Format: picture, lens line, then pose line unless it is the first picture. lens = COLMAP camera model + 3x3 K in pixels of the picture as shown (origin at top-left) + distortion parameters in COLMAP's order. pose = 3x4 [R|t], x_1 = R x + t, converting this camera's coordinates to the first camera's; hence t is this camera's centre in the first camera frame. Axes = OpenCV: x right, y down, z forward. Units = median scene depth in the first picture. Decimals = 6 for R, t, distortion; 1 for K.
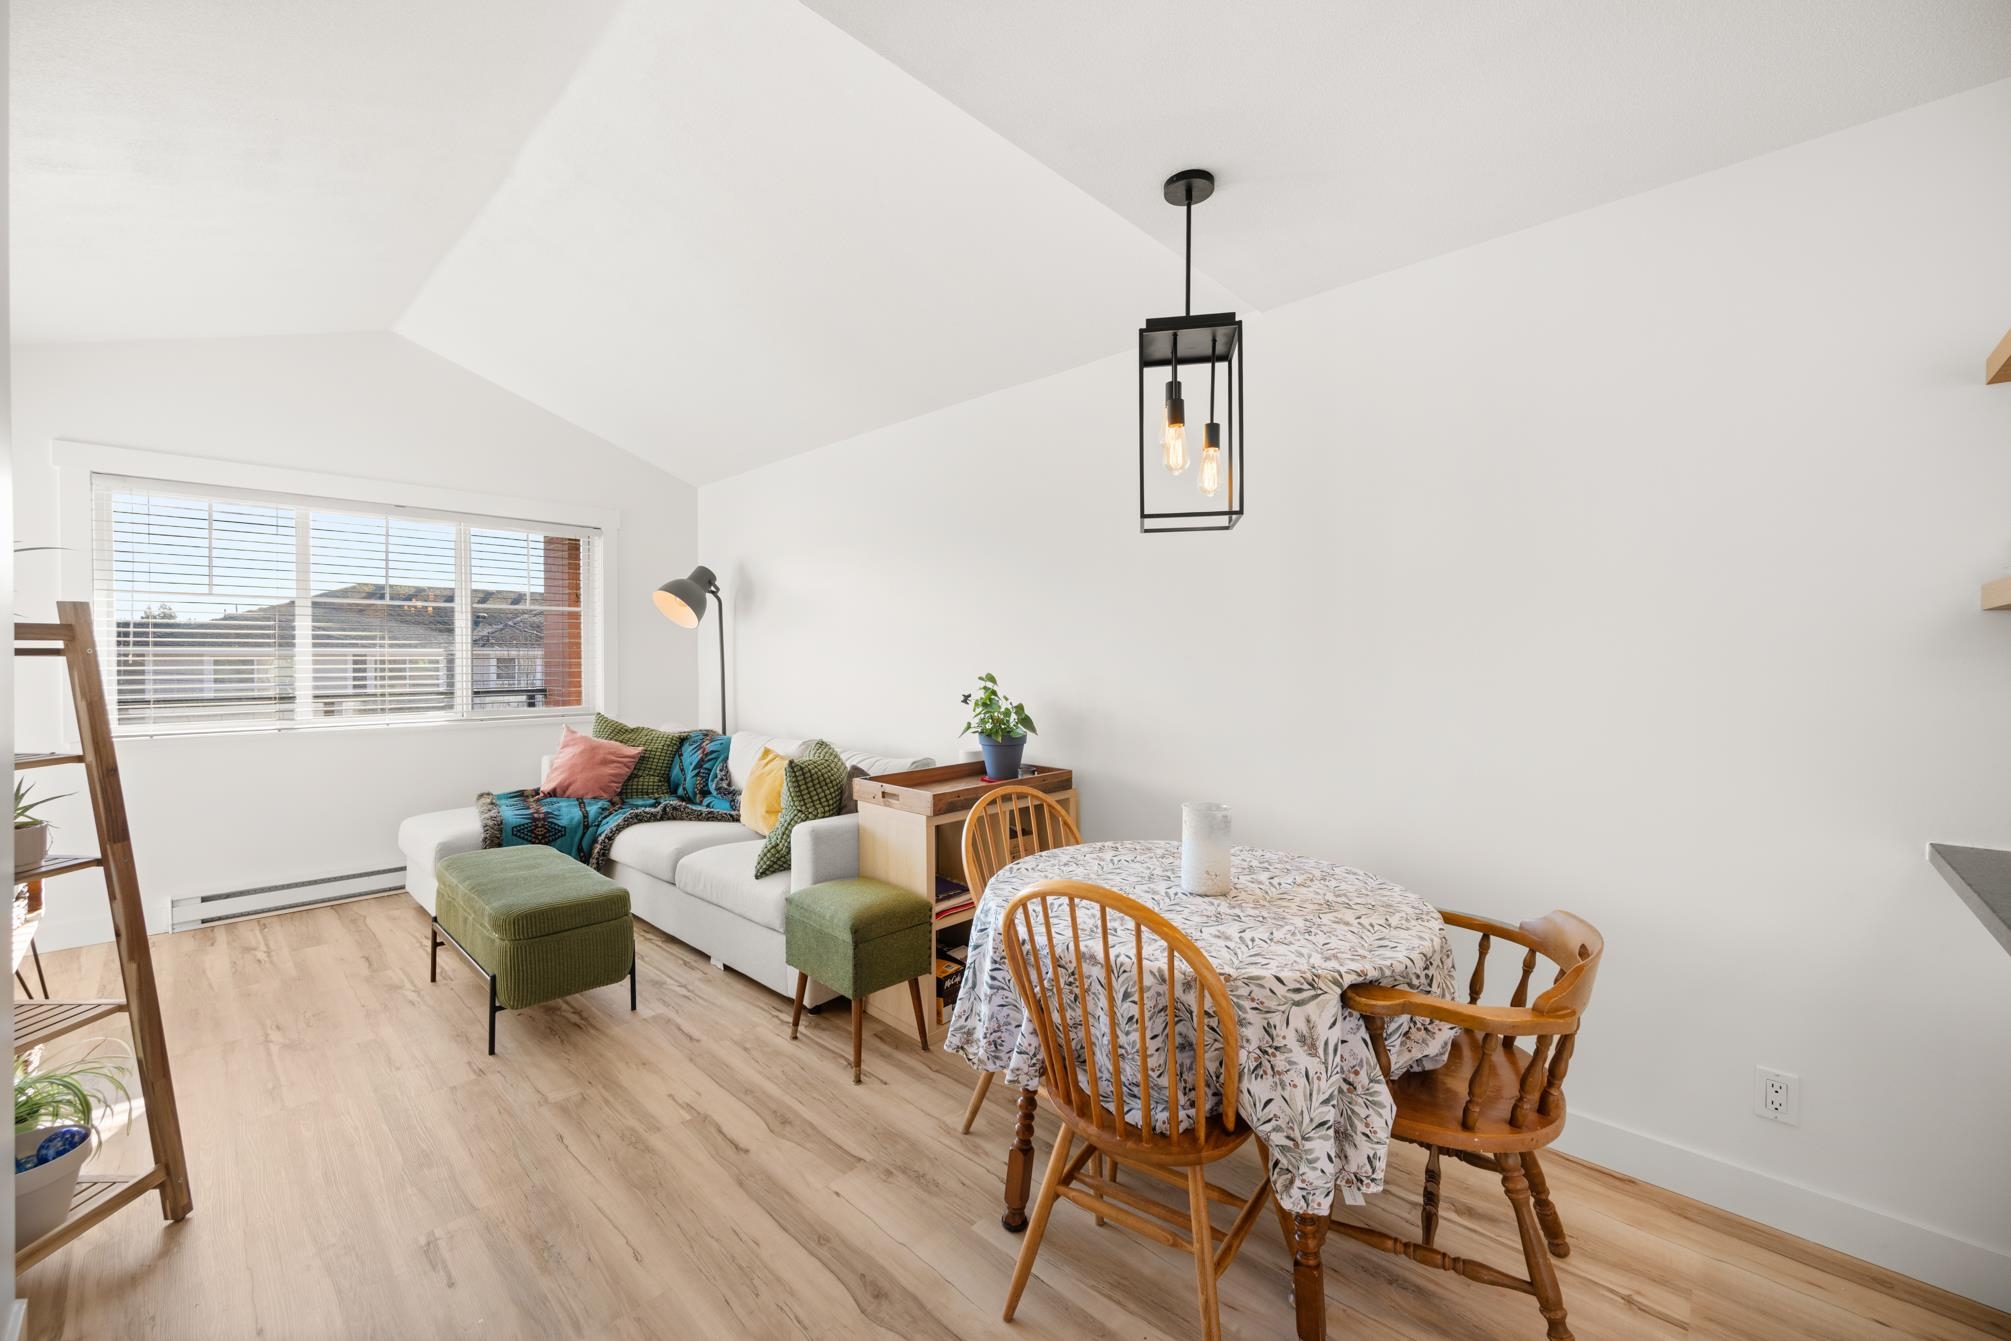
lens RADIAL K [[792.9, 0, 1004.1], [0, 792.9, 667.0], [0, 0, 1]] dist [-0.000856, -0.000155]
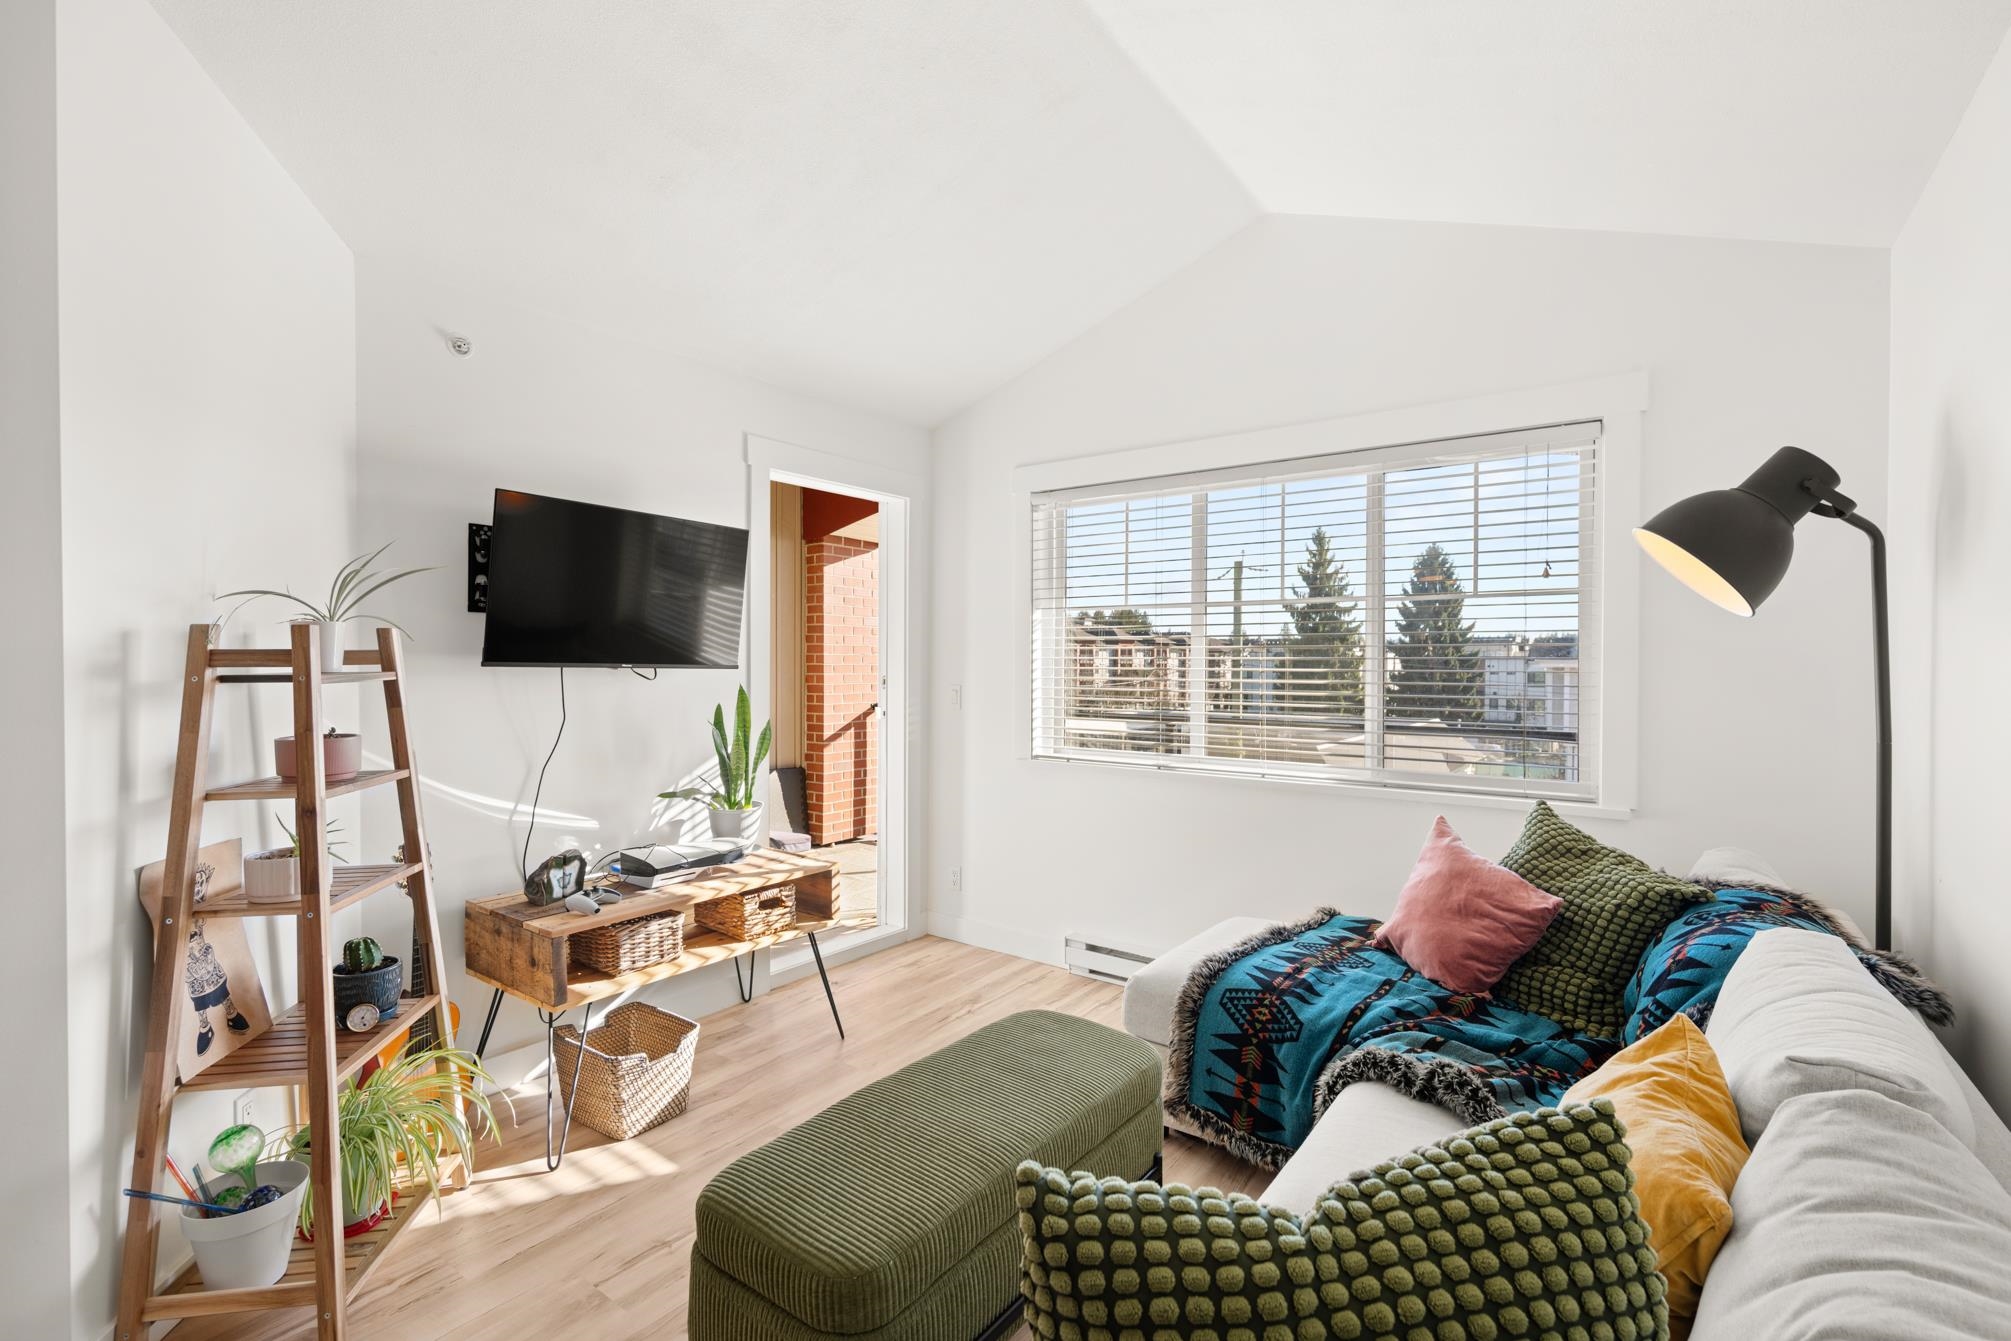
lens RADIAL K [[902.5, 0, 1003.6], [0, 902.5, 676.4], [0, 0, 1]] dist [0.006331, 0.000288]
pose [[0.126416, 0.013113, -0.991891, -0.011101], [-0.019295, 0.999756, 0.010757, -0.024552], [0.991790, 0.017778, 0.126638, 0.836586]]
